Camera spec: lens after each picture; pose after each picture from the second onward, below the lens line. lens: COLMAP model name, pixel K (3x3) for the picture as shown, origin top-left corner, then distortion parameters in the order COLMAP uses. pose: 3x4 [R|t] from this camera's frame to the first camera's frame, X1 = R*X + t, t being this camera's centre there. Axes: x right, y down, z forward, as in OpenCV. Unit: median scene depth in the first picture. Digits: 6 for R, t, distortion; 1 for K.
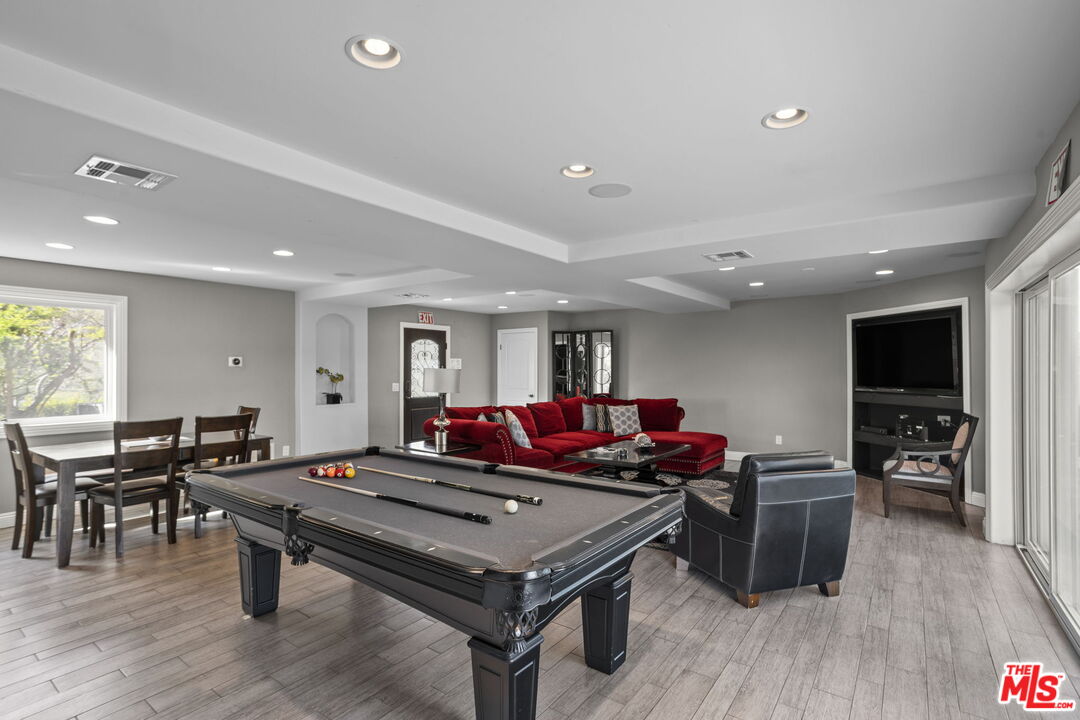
lens RADIAL K [[520.6, 0, 544.3], [0, 520.6, 359.8], [0, 0, 1]] dist [-0.024835, 0.008305]
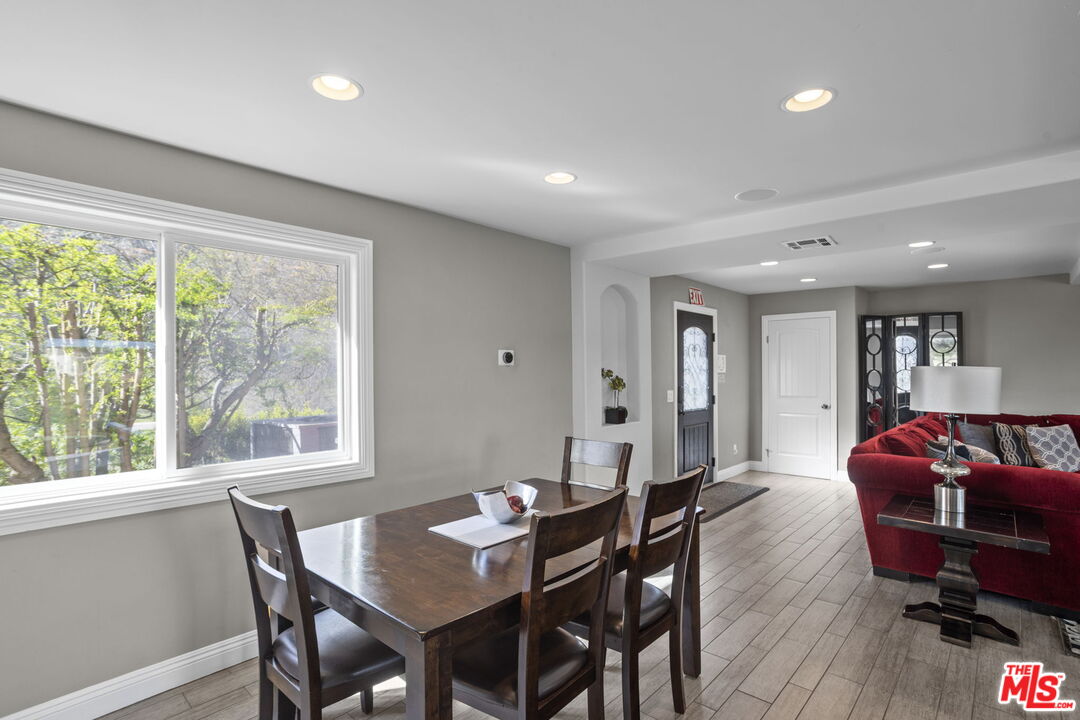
lens RADIAL K [[520.6, 0, 537.8], [0, 520.6, 364.9], [0, 0, 1]] dist [-0.024835, 0.008305]
pose [[0.992981, -0.004789, -0.118173, -0.410239], [0.005349, 0.999976, 0.004428, 0.008352], [0.118149, -0.005029, 0.992983, 0.328923]]
